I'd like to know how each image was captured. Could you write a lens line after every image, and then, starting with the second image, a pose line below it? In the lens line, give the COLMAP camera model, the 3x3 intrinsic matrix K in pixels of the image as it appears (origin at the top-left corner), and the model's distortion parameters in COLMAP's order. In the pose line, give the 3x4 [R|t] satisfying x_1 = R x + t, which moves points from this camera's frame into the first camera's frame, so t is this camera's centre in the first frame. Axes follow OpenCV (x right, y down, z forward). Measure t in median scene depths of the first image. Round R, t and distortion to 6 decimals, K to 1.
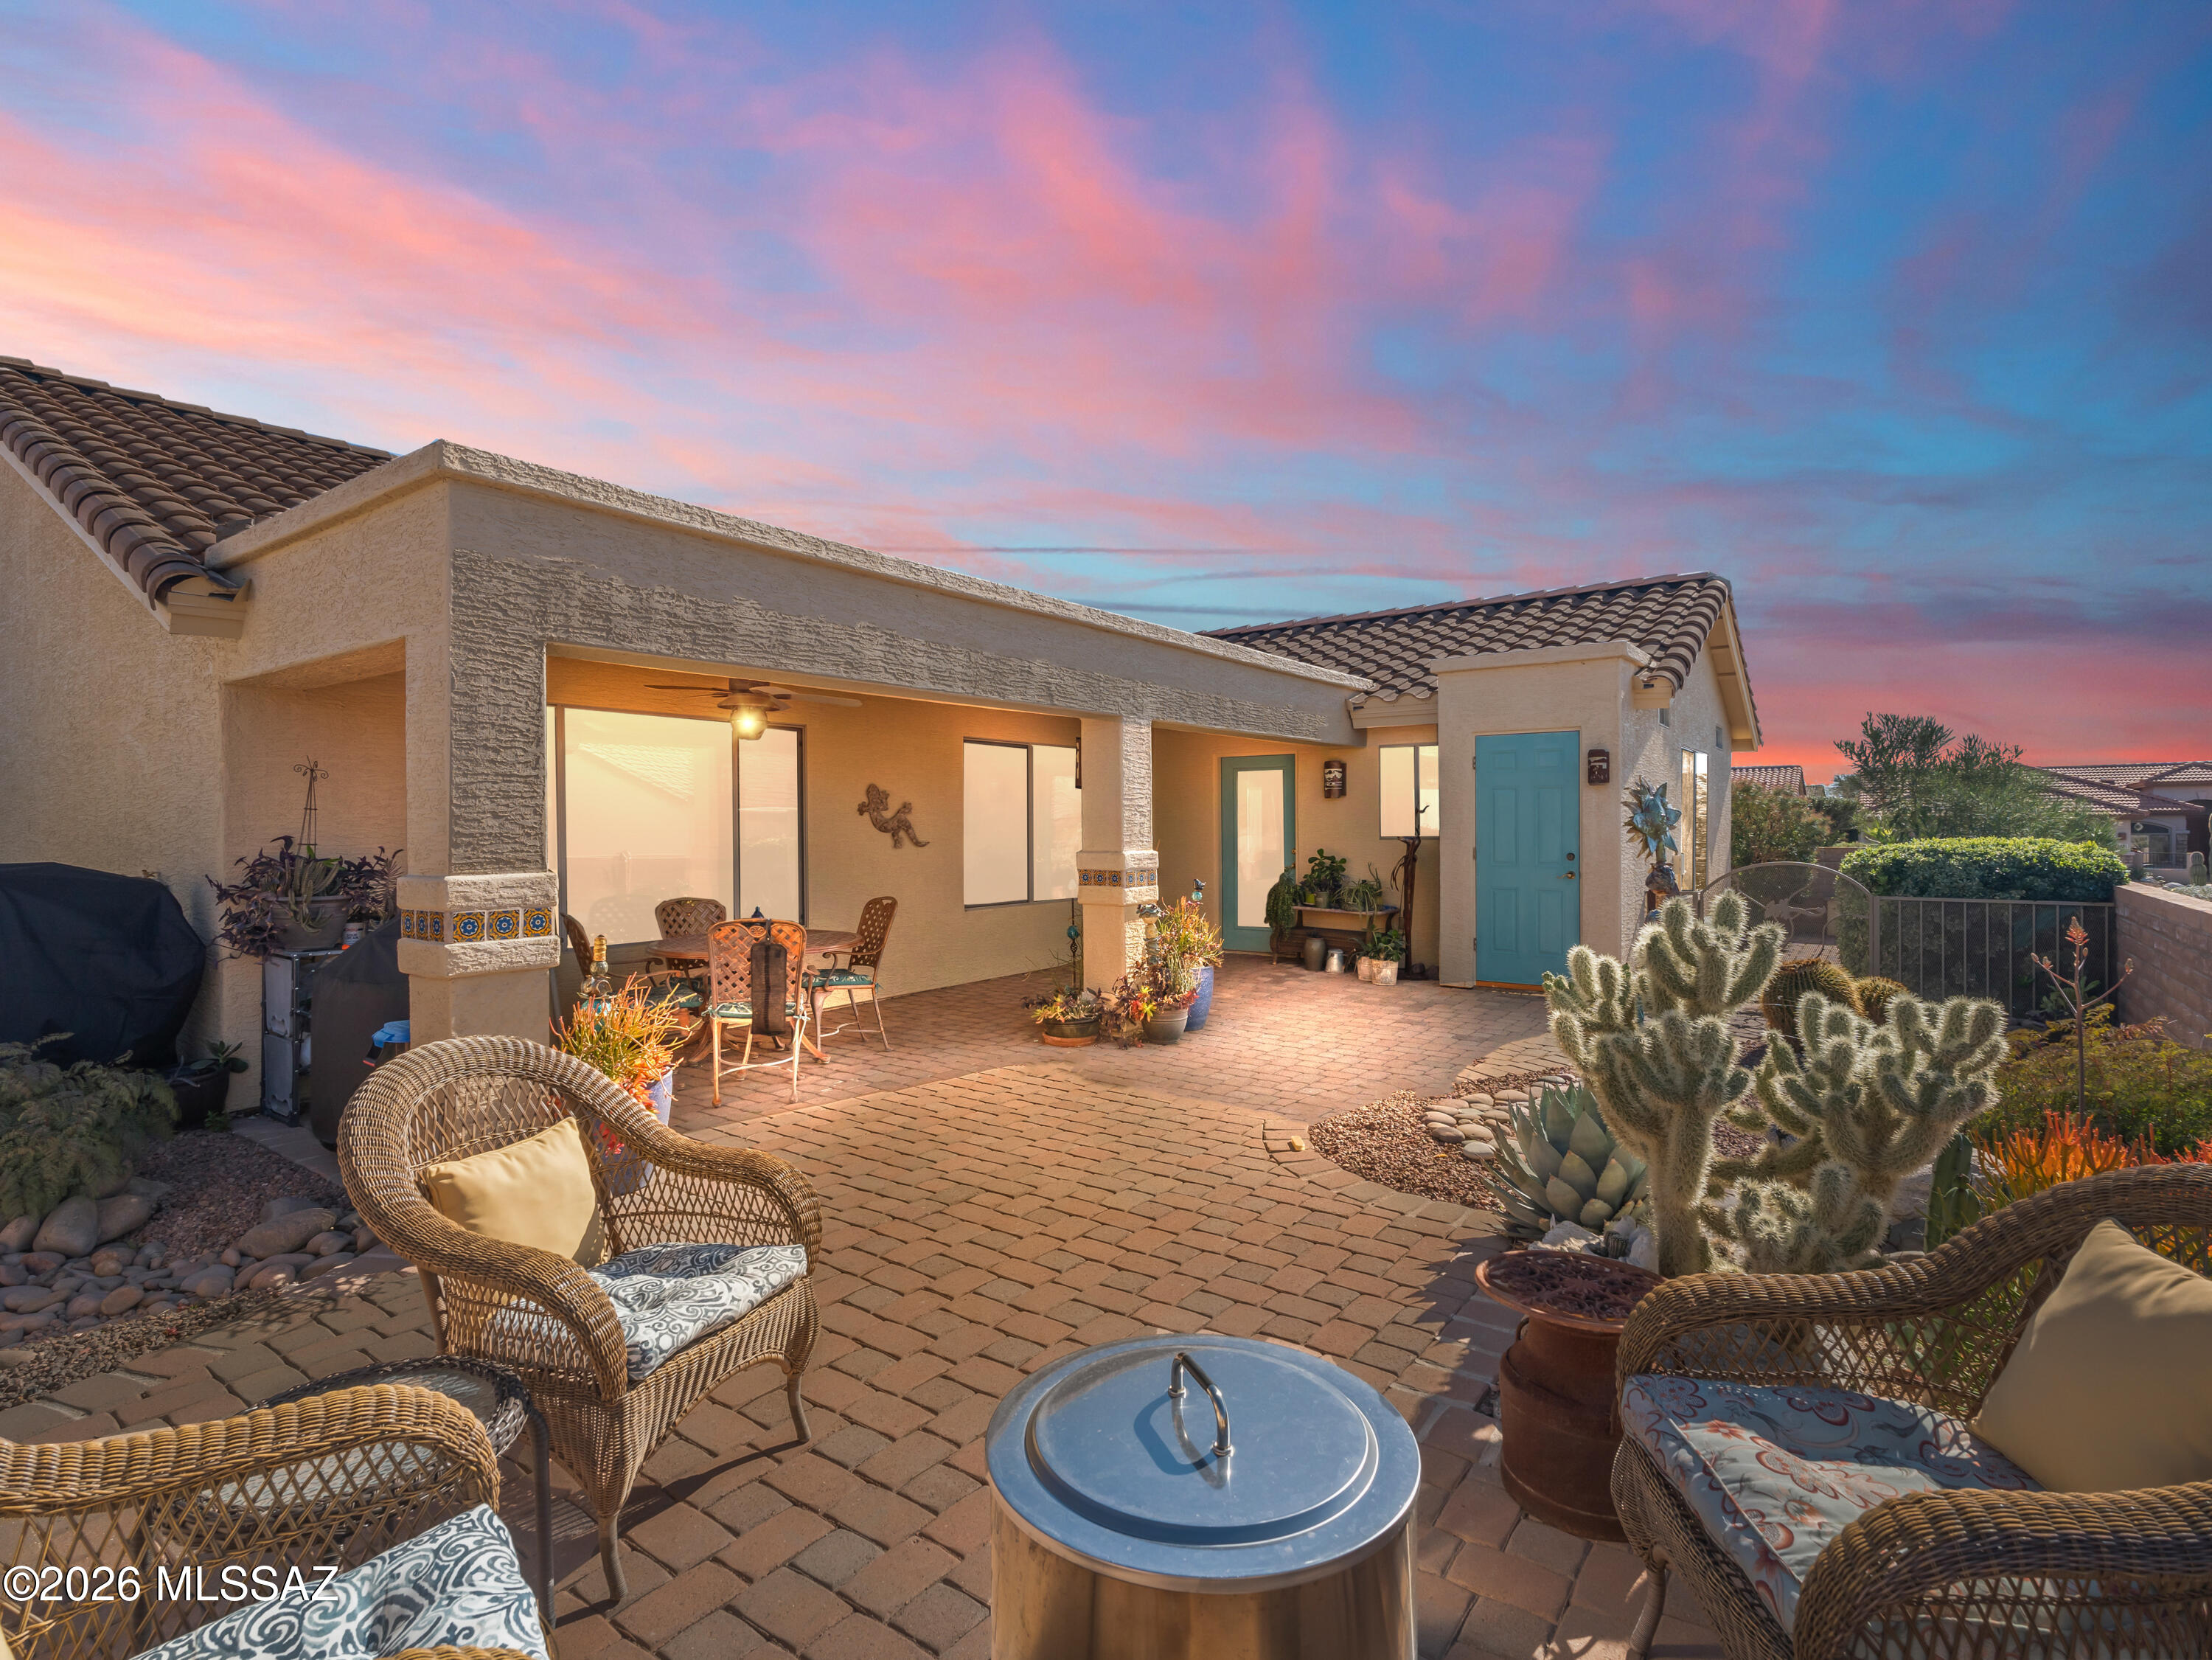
lens RADIAL K [[1110.8, 0, 1106.0], [0, 1110.8, 830.0], [0, 0, 1]] dist [-0.005639, 0.000978]
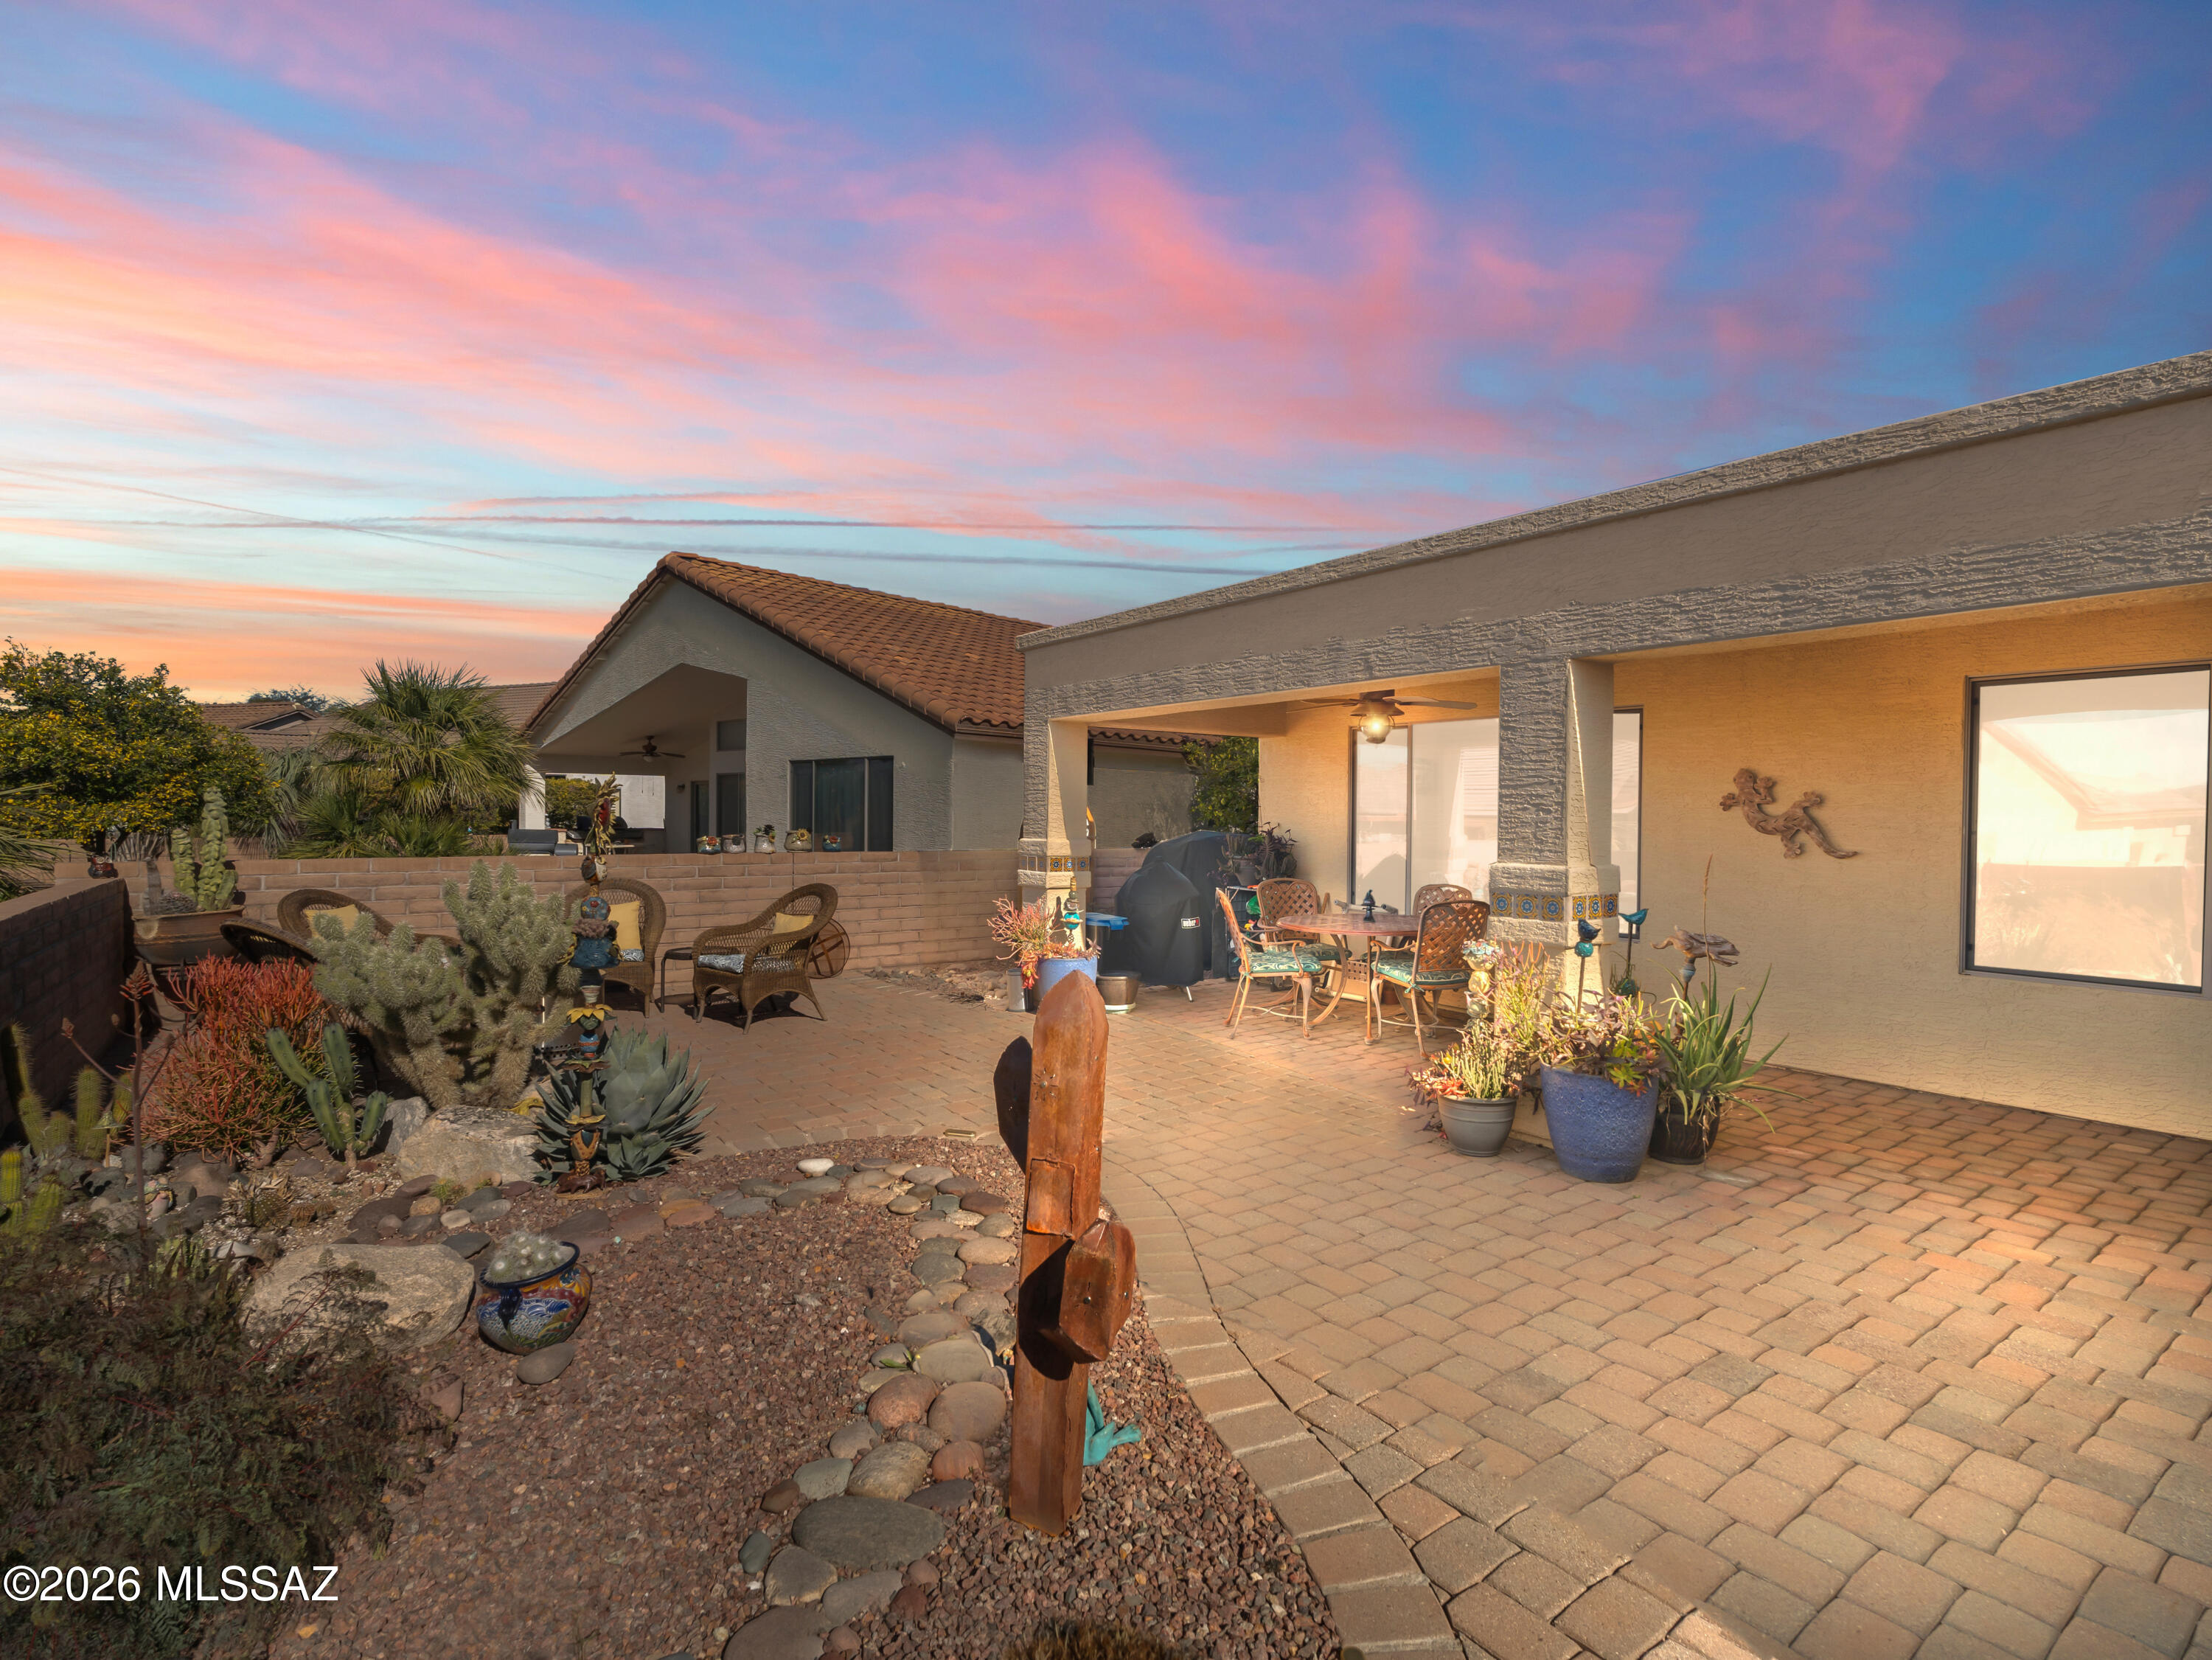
lens RADIAL K [[1090.7, 0, 1119.7], [0, 1090.7, 826.6], [0, 0, 1]] dist [0.000941, 0.001211]
pose [[-0.290175, 0.008771, -0.956933, 1.262747], [-0.018525, 0.999719, 0.014780, -0.012898], [0.956794, 0.022016, -0.289931, 1.662064]]
